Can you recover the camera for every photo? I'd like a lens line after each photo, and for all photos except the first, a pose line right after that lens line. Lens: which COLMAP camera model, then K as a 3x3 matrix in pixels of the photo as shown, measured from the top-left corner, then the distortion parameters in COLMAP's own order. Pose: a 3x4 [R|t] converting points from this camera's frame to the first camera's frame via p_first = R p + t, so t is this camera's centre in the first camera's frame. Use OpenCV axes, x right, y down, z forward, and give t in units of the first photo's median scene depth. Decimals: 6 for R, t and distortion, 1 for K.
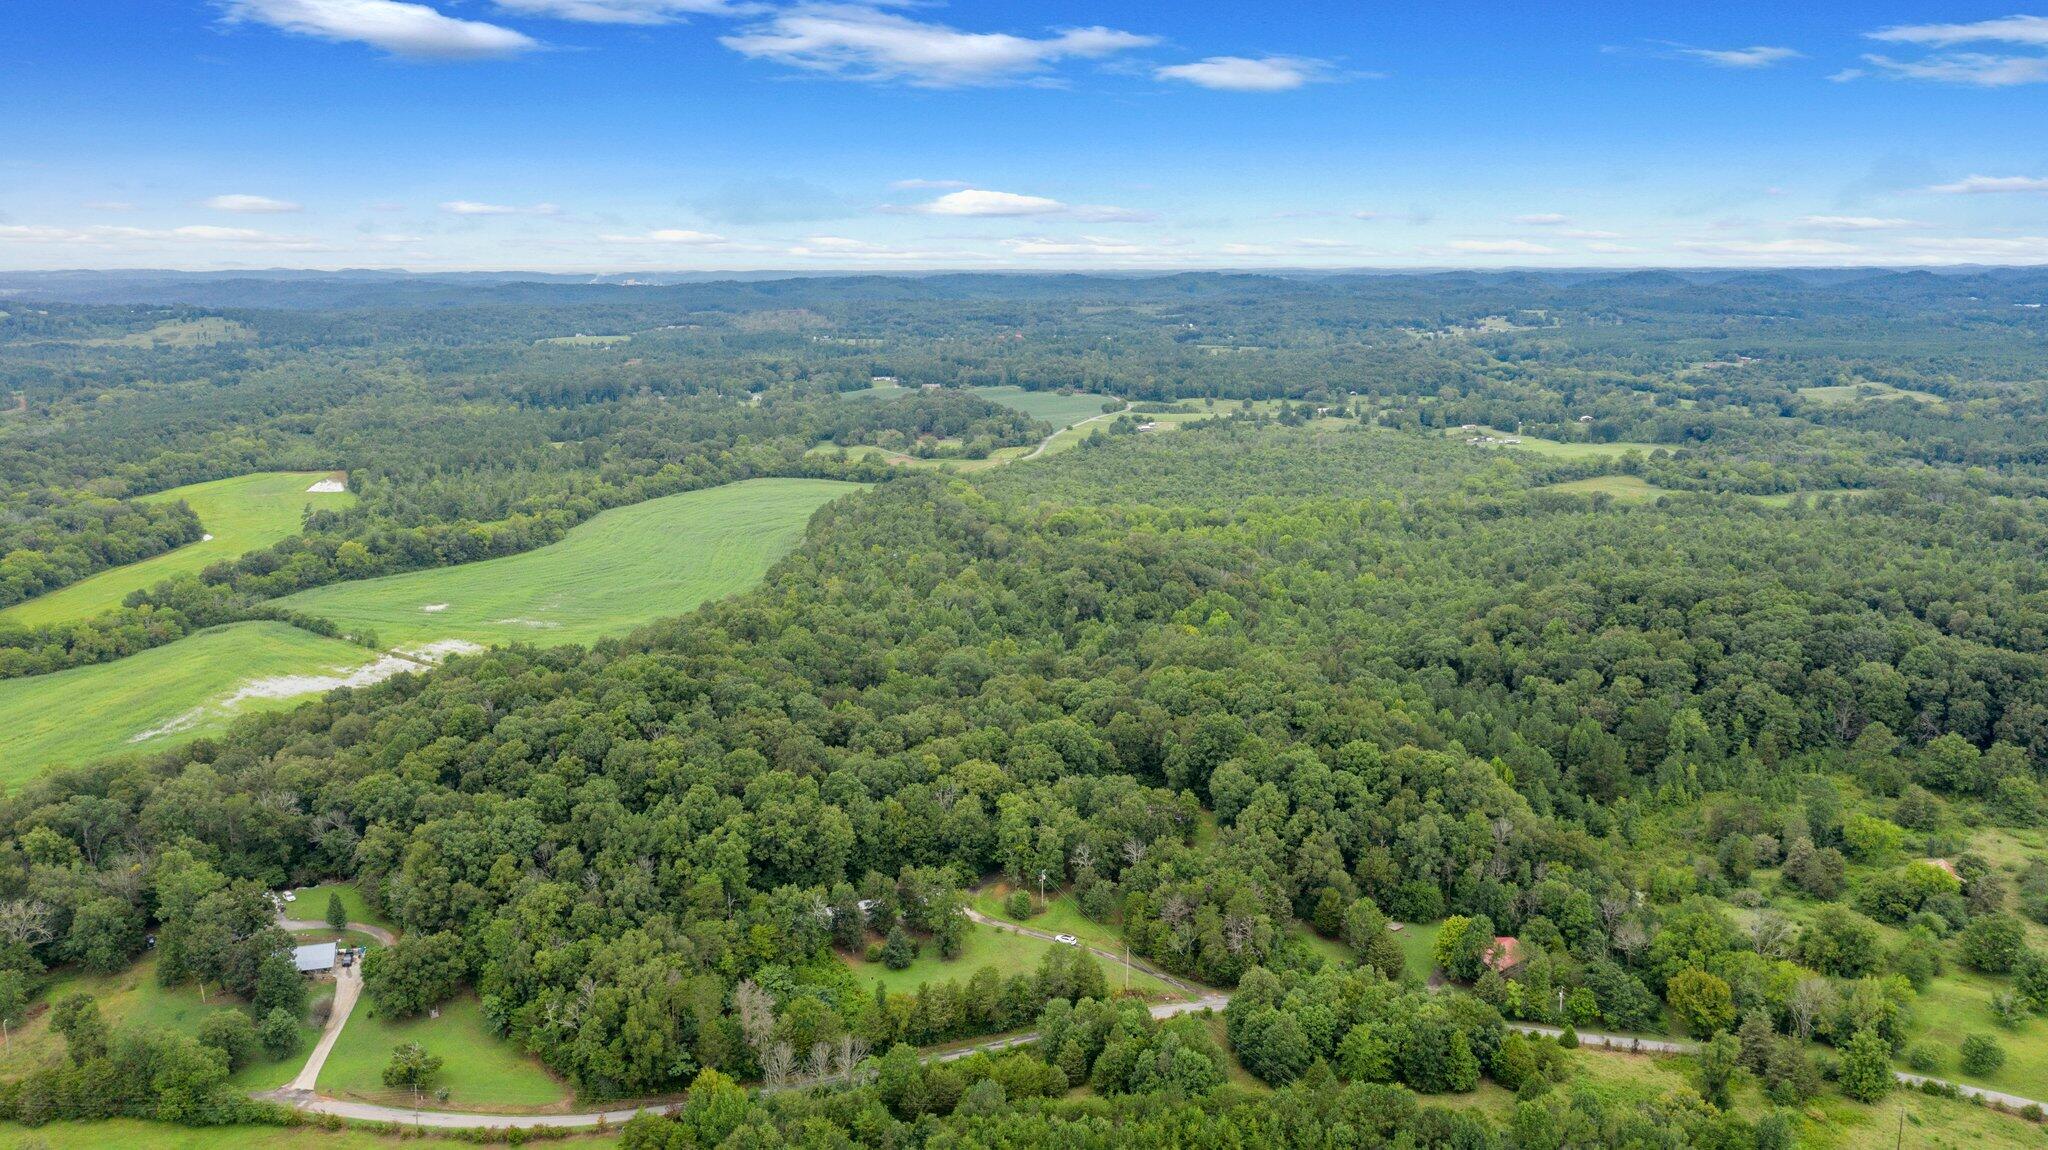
lens RADIAL K [[1677.3, 0, 1040.2], [0, 1677.3, 568.6], [0, 0, 1]] dist [-0.002493, 0.018142]
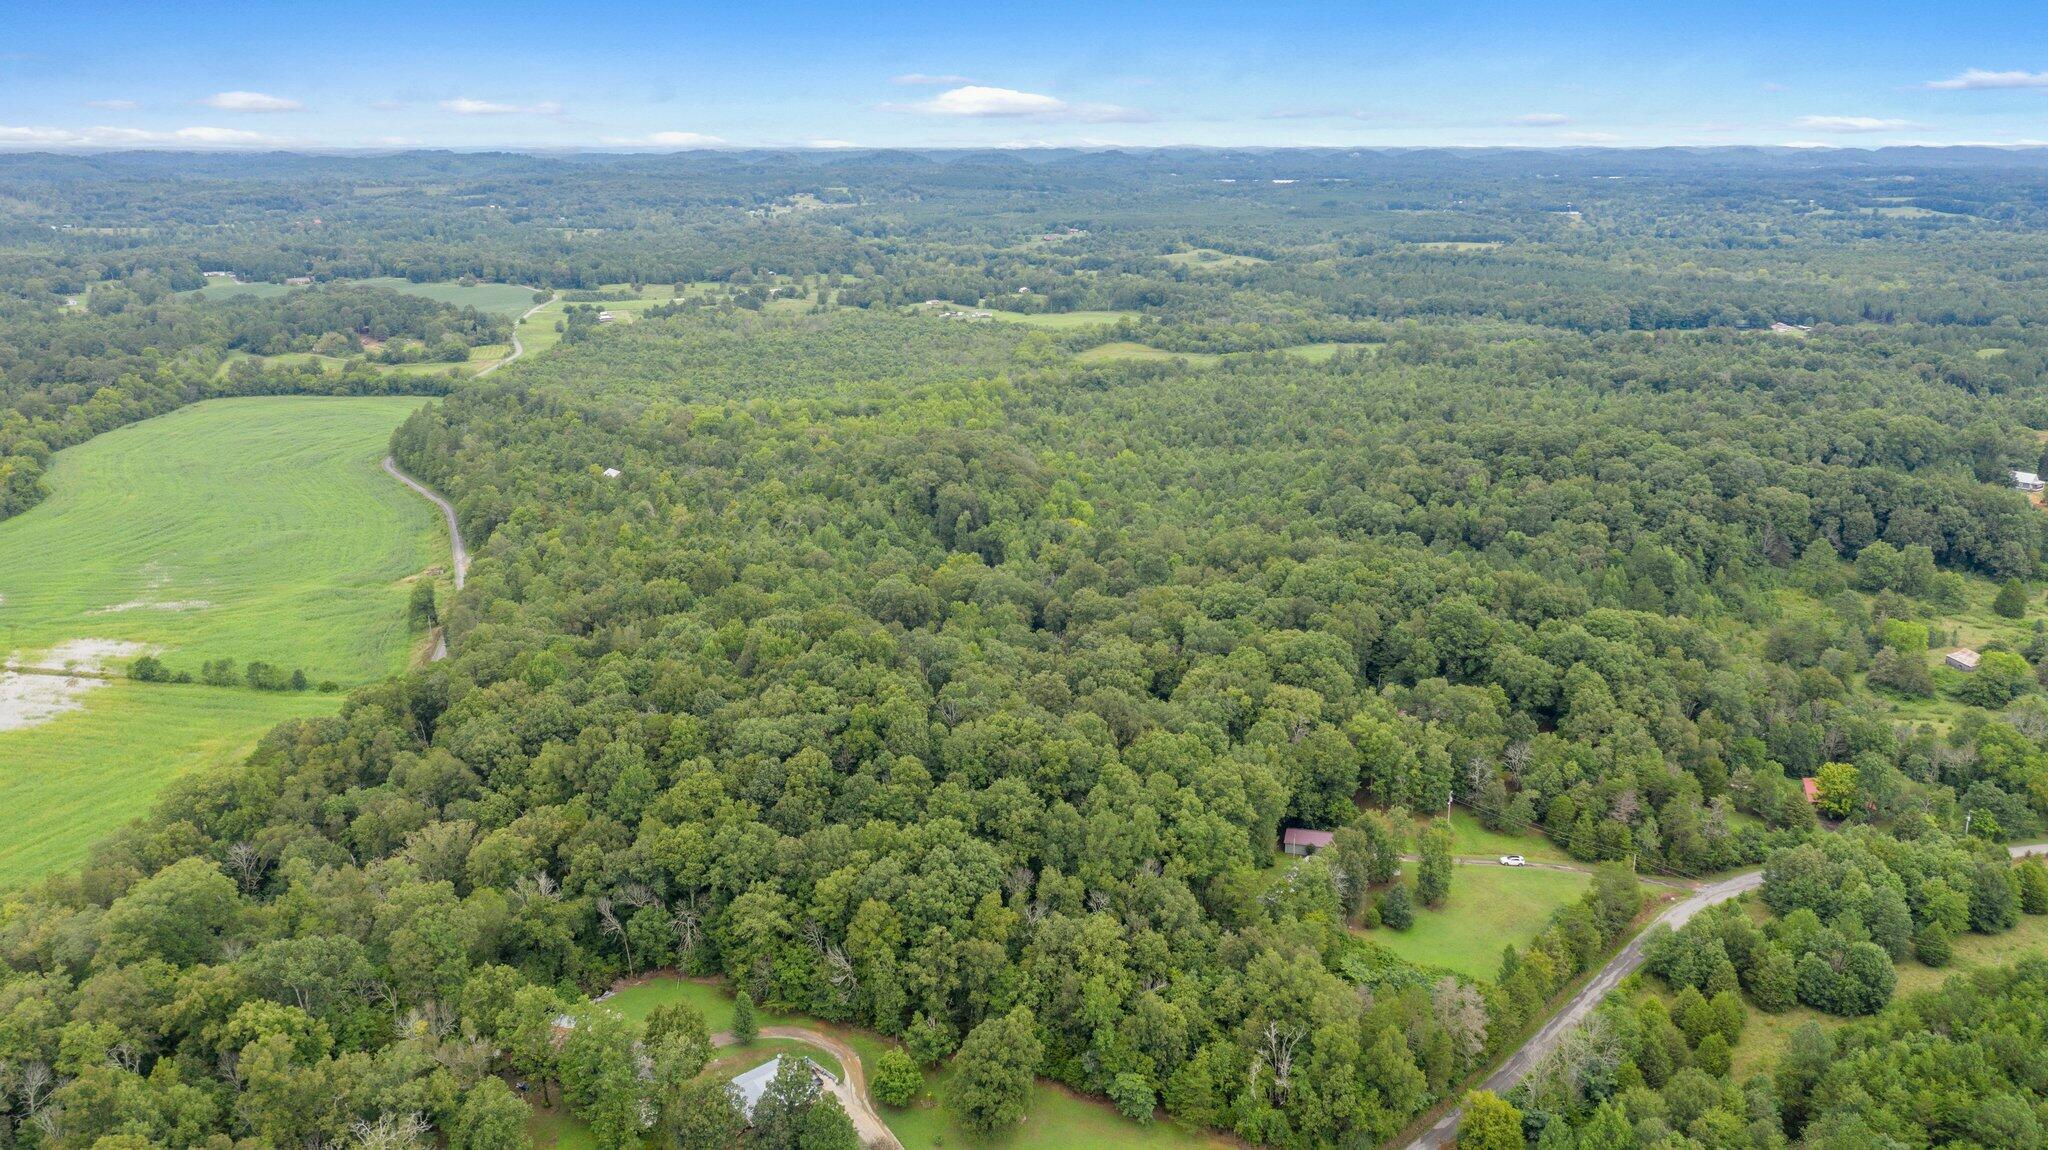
lens RADIAL K [[1650.8, 0, 1031.4], [0, 1650.8, 575.5], [0, 0, 1]] dist [-0.005114, 0.015253]
pose [[0.881853, -0.115310, 0.457207, -0.287215], [0.080492, 0.992218, 0.094993, -0.019434], [-0.464603, -0.046968, 0.884273, 0.153599]]
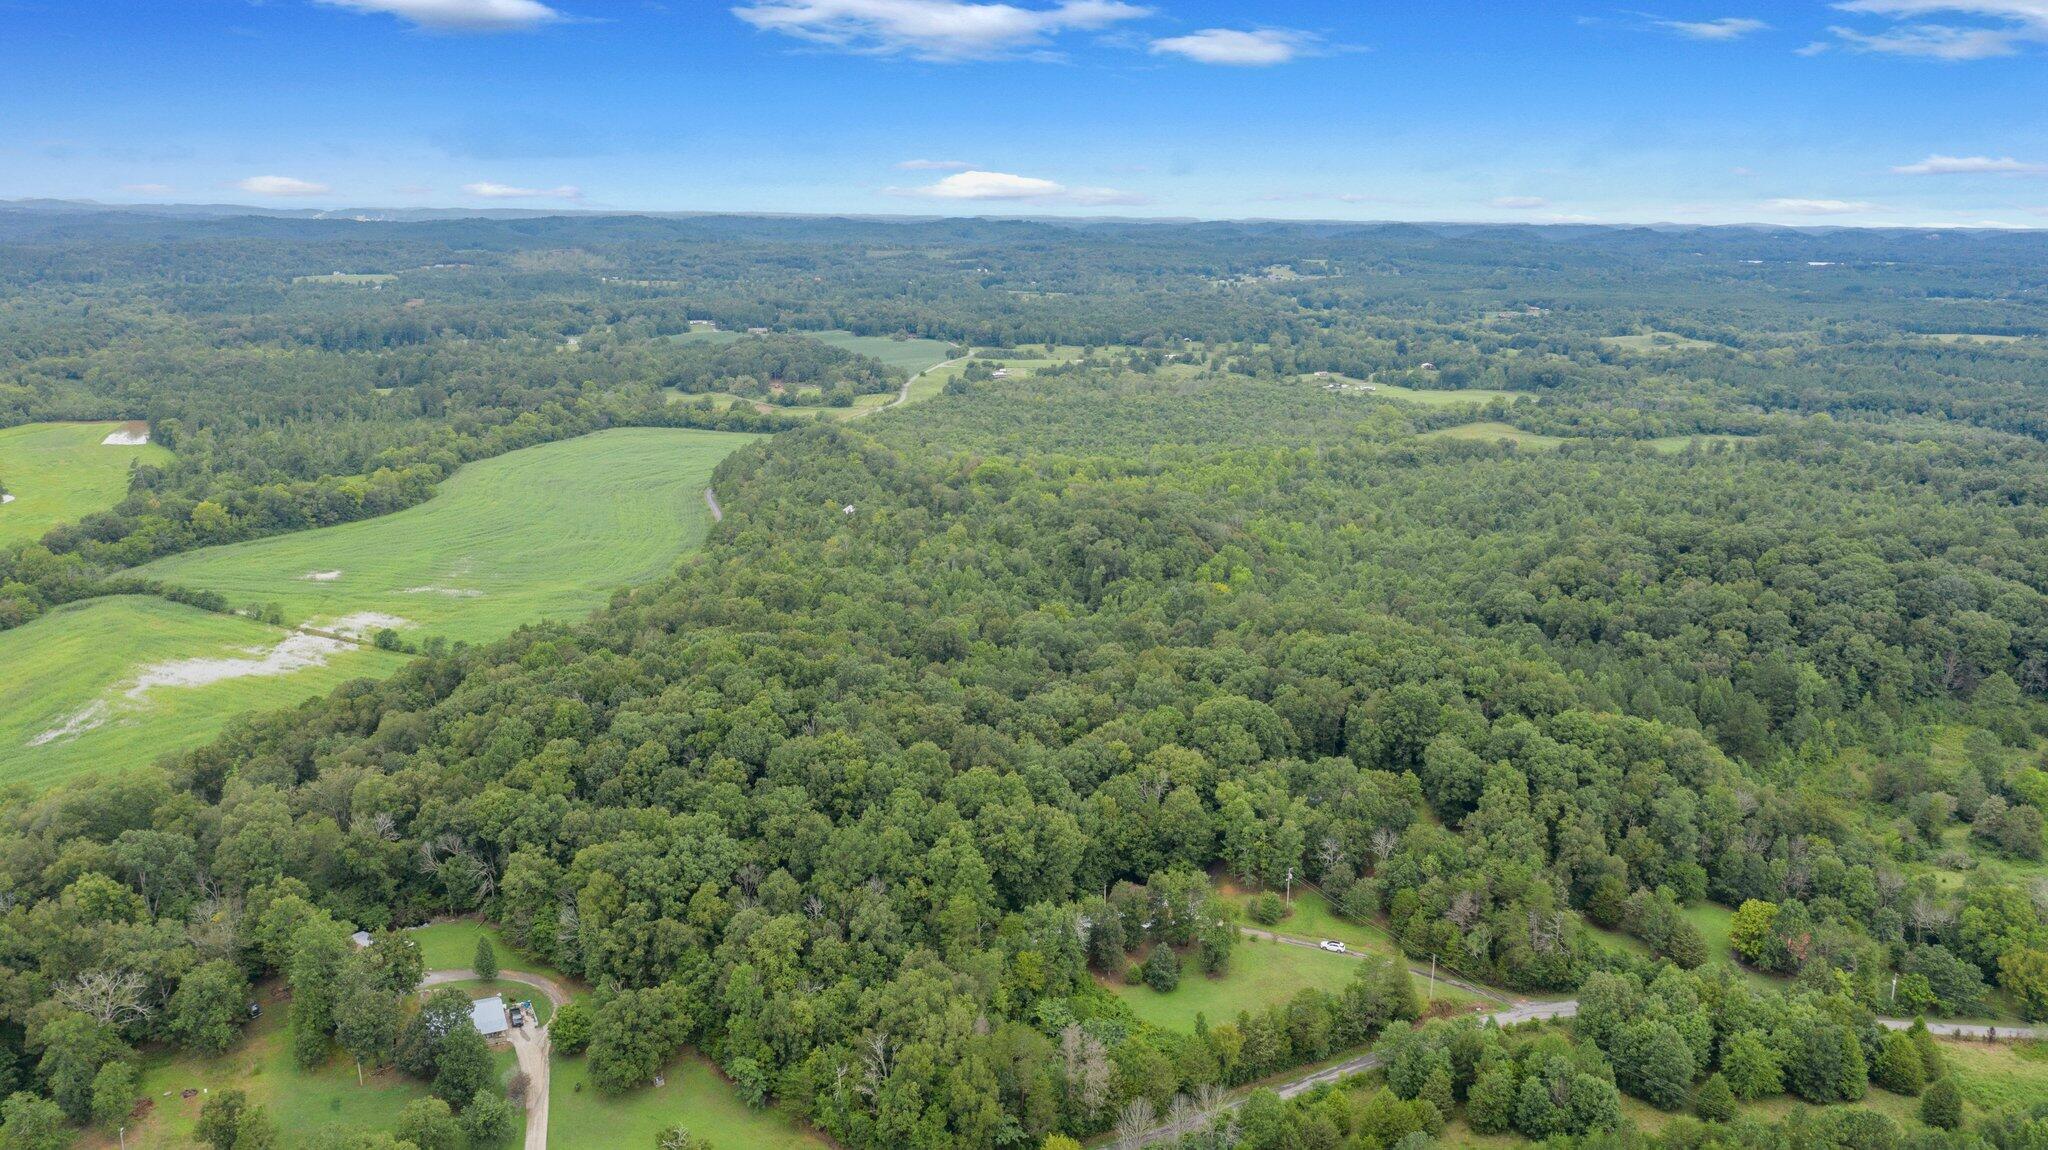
lens RADIAL K [[1659.7, 0, 1034.6], [0, 1659.7, 567.2], [0, 0, 1]] dist [-0.004959, 0.014655]
pose [[0.986982, -0.016886, 0.159939, -0.131253], [0.011773, 0.999391, 0.032861, -0.005721], [-0.160396, -0.030551, 0.986580, 0.073188]]
